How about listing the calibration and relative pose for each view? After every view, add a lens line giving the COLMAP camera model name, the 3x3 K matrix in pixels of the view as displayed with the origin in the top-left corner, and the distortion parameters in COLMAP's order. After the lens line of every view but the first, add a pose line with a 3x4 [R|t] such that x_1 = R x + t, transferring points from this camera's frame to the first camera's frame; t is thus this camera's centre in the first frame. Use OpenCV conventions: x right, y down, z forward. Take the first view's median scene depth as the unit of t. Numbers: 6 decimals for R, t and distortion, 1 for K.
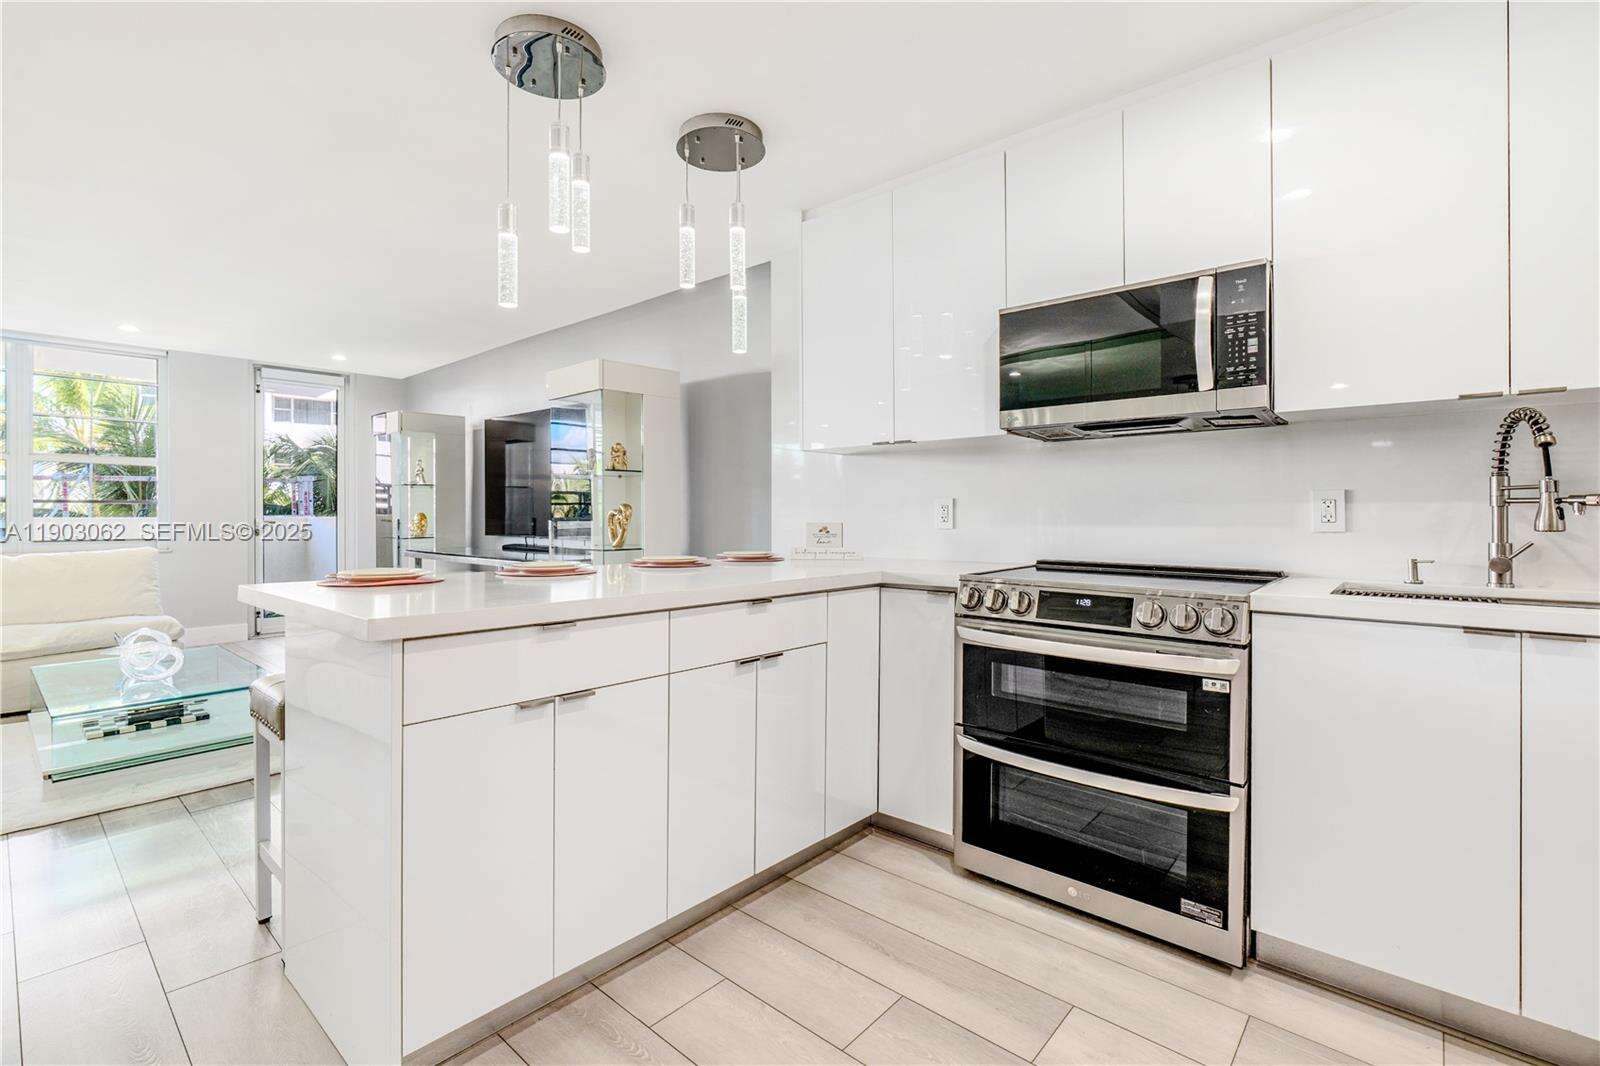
lens RADIAL K [[726.8, 0, 791.8], [0, 726.8, 516.1], [0, 0, 1]] dist [-0.010643, 0.003877]
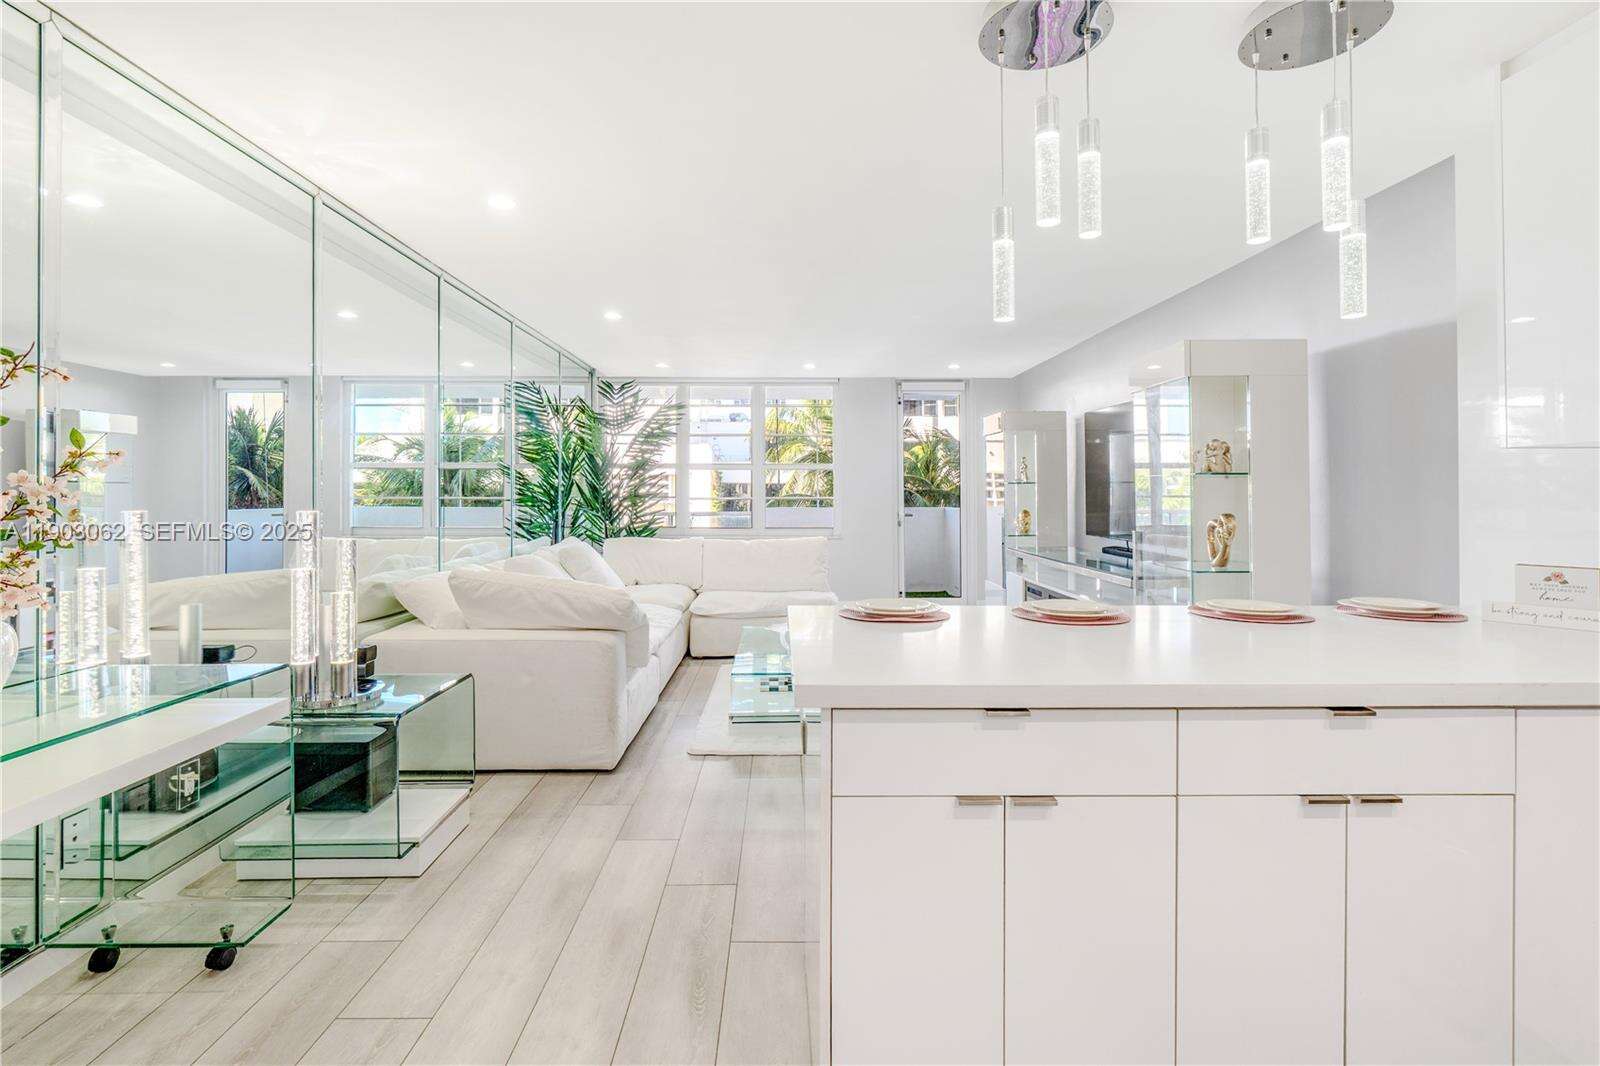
lens RADIAL K [[752.0, 0, 788.2], [0, 752.0, 493.5], [0, 0, 1]] dist [-0.003782, 0.000946]
pose [[0.680549, -0.003144, -0.732696, 0.068619], [-0.002277, 0.999977, -0.006406, -0.046786], [0.732699, 0.006028, 0.680526, 0.117509]]
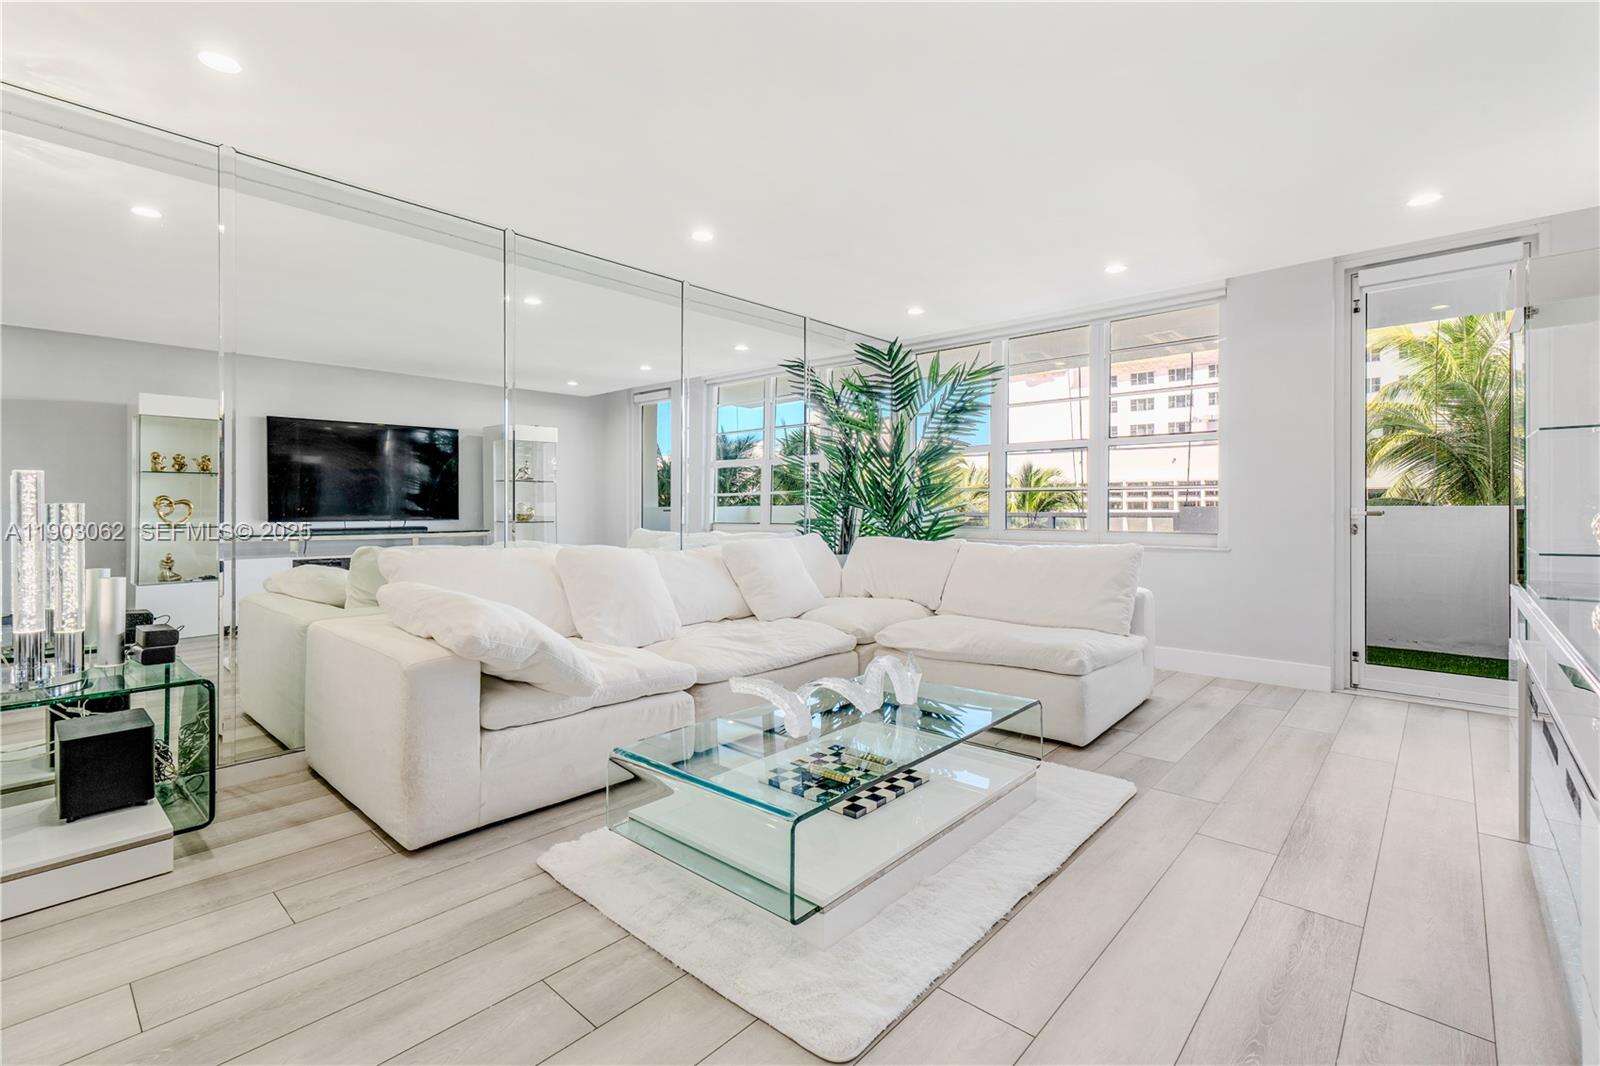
lens RADIAL K [[726.8, 0, 802.2], [0, 726.8, 520.3], [0, 0, 1]] dist [-0.010643, 0.003877]
pose [[0.006269, 0.009742, -0.999933, -0.256137], [-0.003667, 0.999946, 0.009719, 0.025992], [0.999974, 0.003606, 0.006304, 1.300372]]
